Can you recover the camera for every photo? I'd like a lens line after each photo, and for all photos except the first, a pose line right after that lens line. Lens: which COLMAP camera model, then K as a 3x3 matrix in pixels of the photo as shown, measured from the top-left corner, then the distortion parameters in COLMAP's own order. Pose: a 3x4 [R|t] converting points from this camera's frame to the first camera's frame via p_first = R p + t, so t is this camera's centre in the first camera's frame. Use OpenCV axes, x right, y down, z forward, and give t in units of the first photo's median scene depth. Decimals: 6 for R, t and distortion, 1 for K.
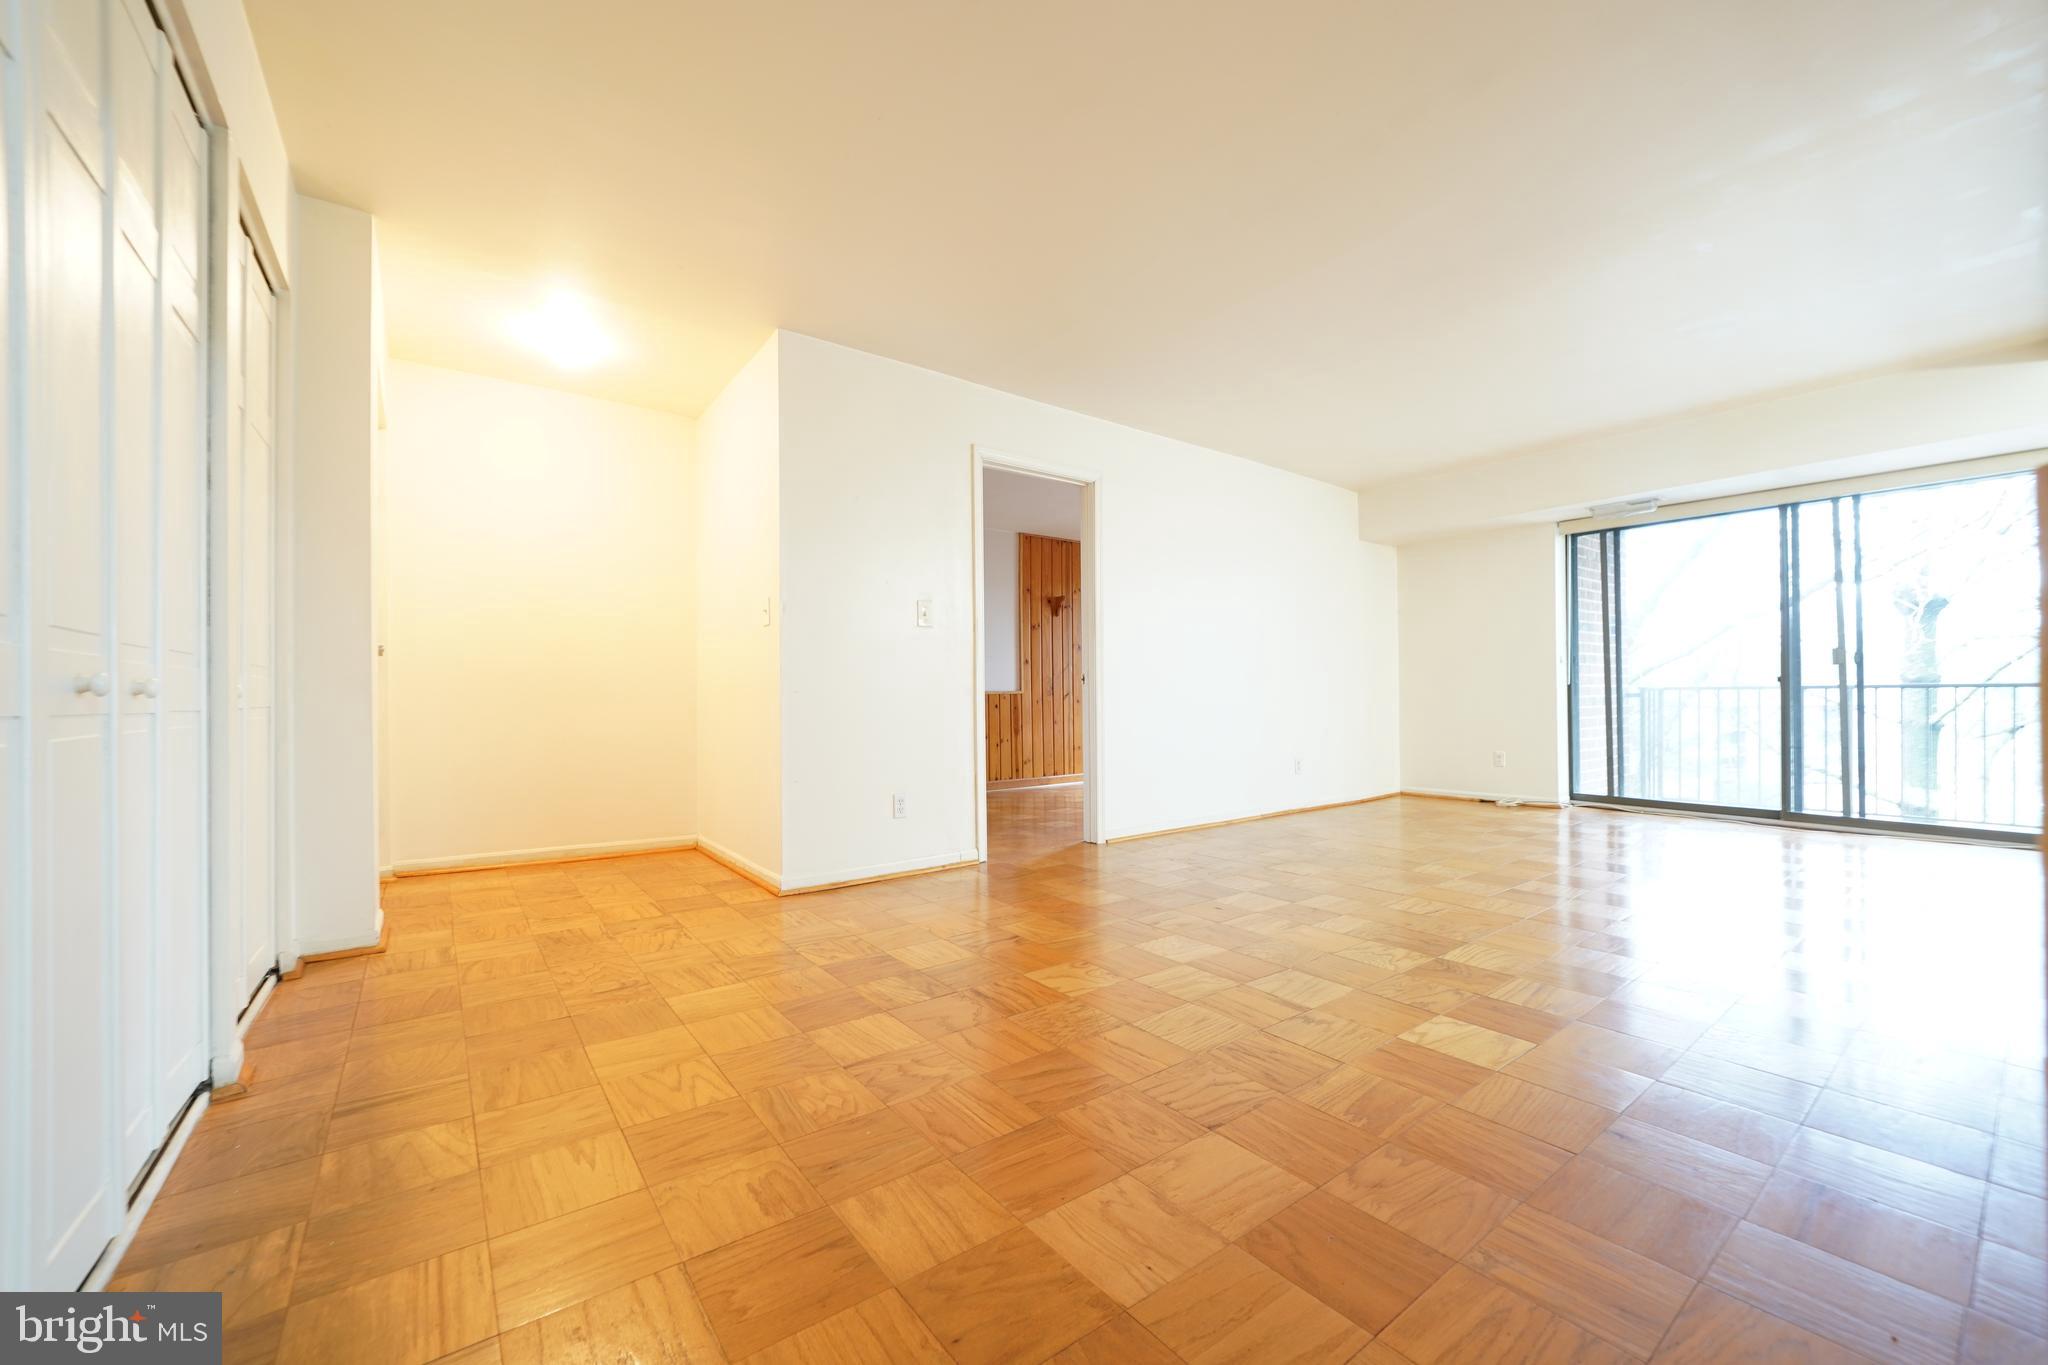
lens RADIAL K [[791.1, 0, 1019.6], [0, 791.1, 700.8], [0, 0, 1]] dist [-0.003845, -0.000197]
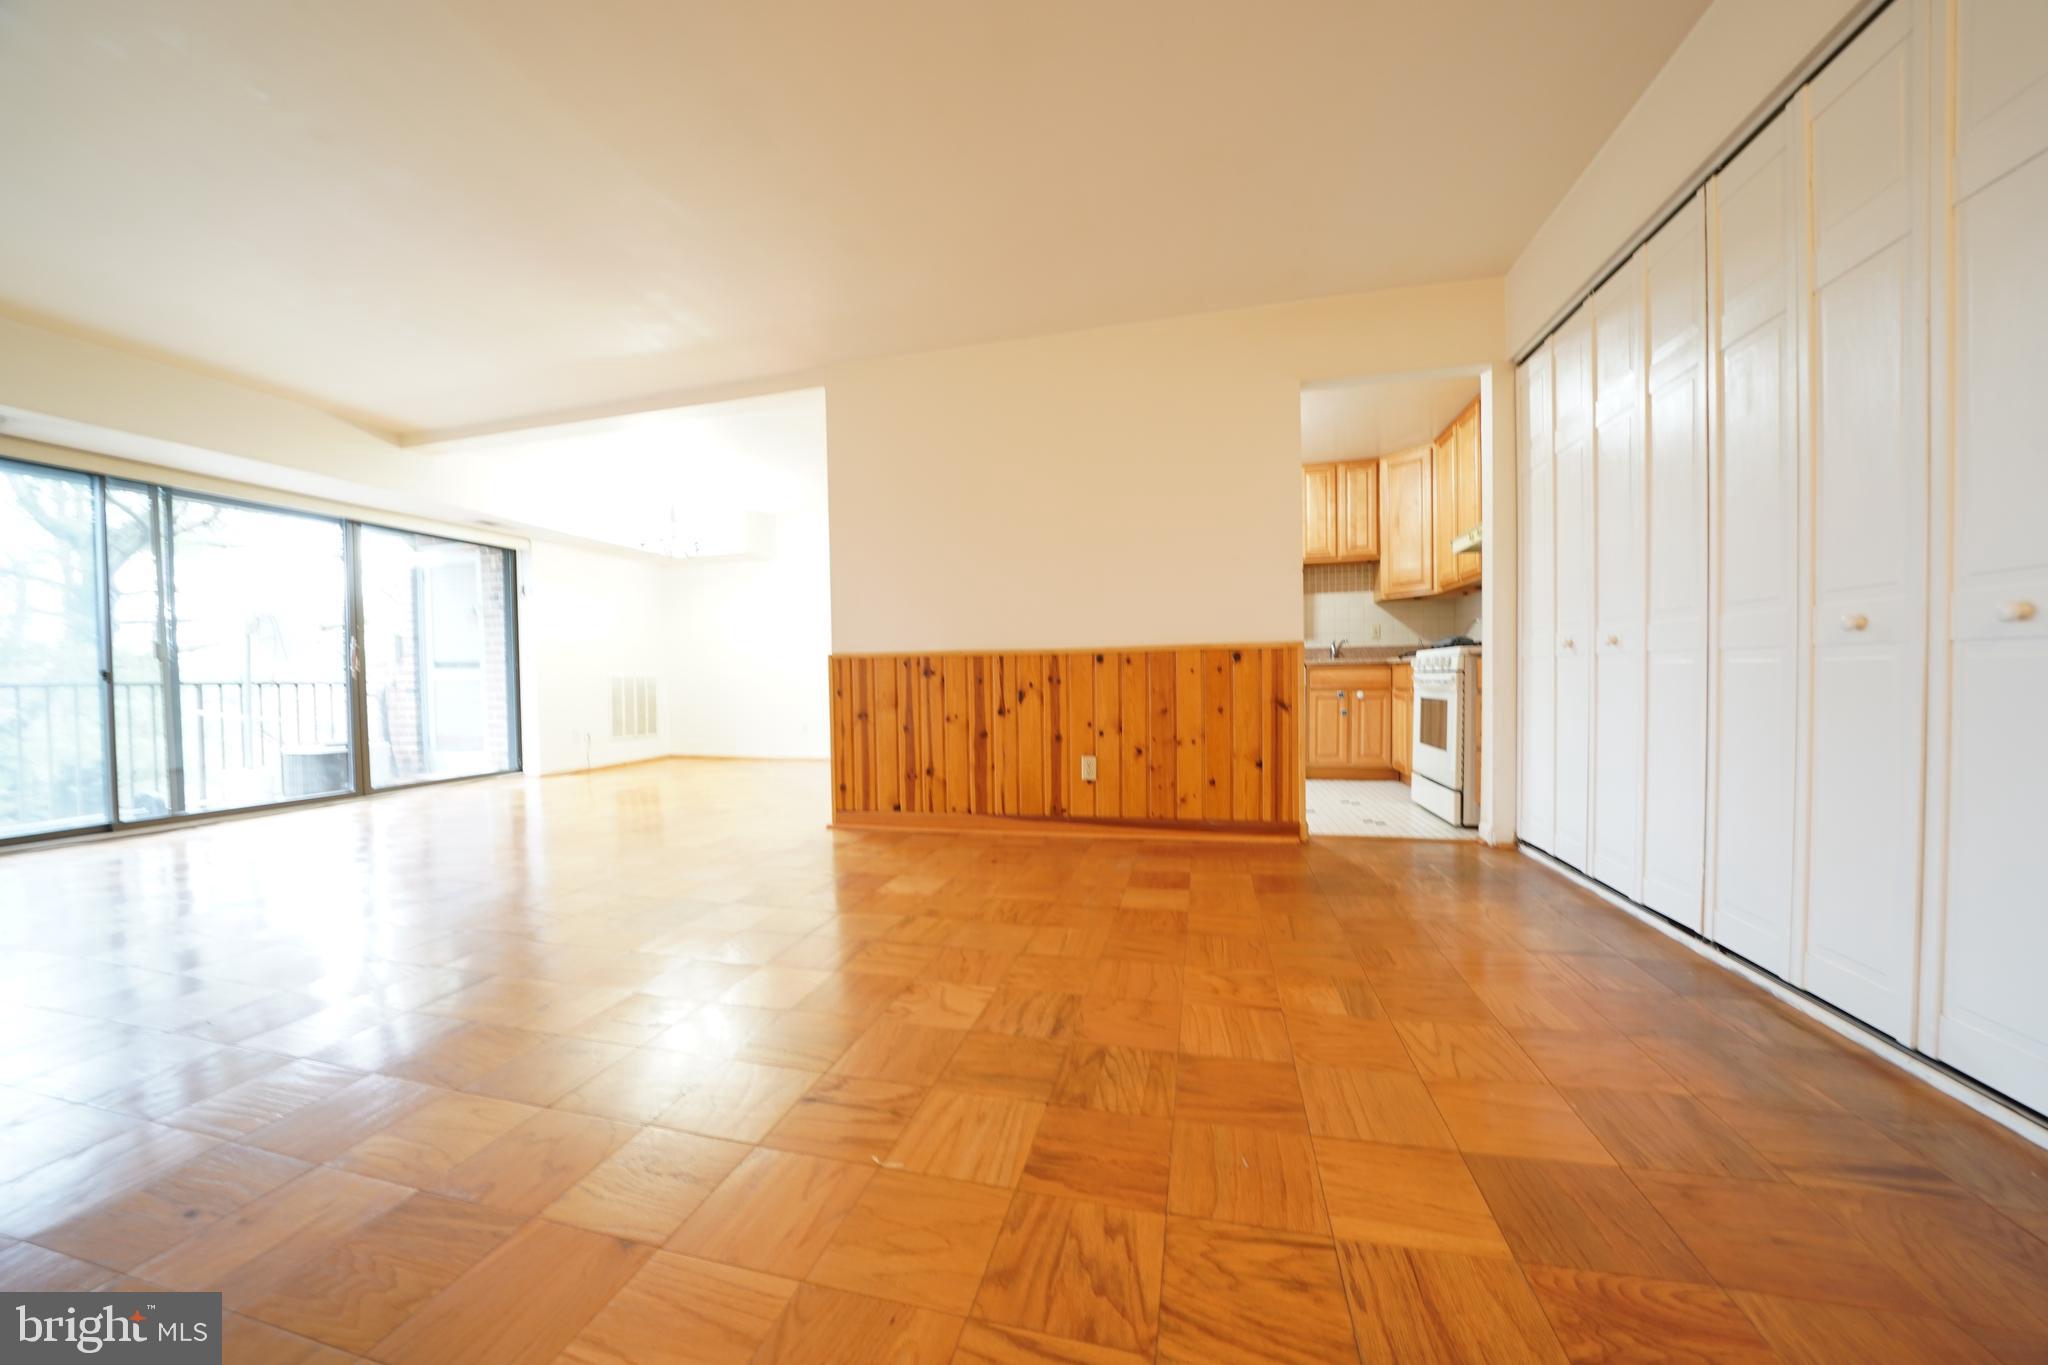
lens RADIAL K [[711.2, 0, 1021.7], [0, 711.2, 698.5], [0, 0, 1]] dist [-0.026052, 0.002420]
pose [[-0.625824, -0.003404, 0.779957, -0.233473], [0.029205, 0.999187, 0.027795, 0.007913], [-0.779417, 0.040174, -0.625216, 0.586639]]
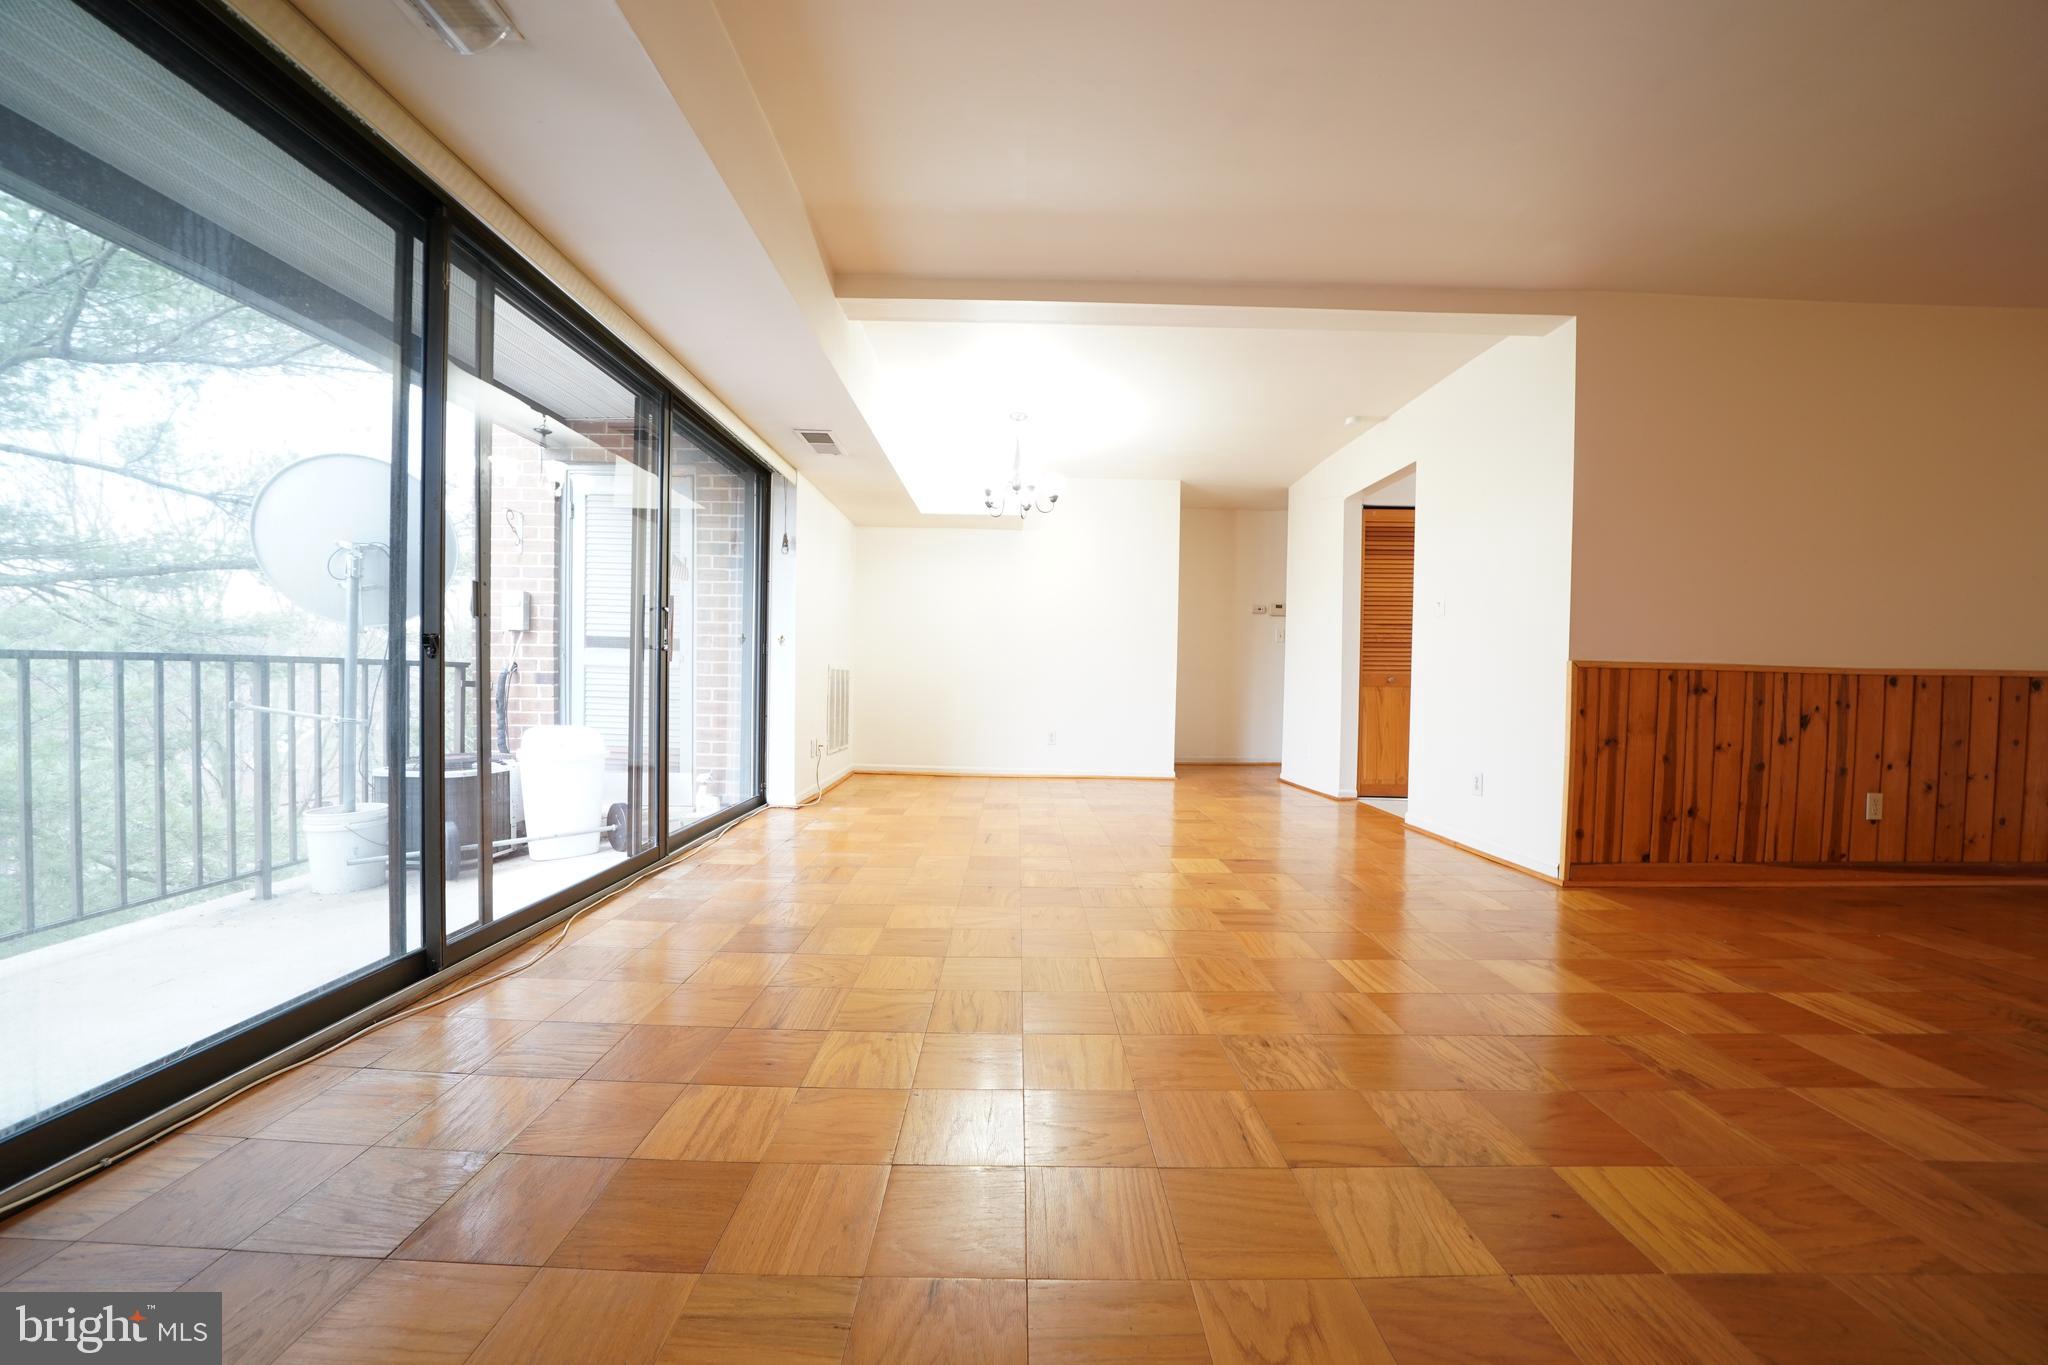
lens RADIAL K [[711.2, 0, 1024.1], [0, 711.2, 691.4], [0, 0, 1]] dist [-0.026052, 0.002420]
pose [[-0.804782, -0.017692, 0.593307, 0.424432], [-0.004791, 0.999717, 0.023312, -0.008517], [-0.593551, 0.015918, -0.804639, 0.956012]]
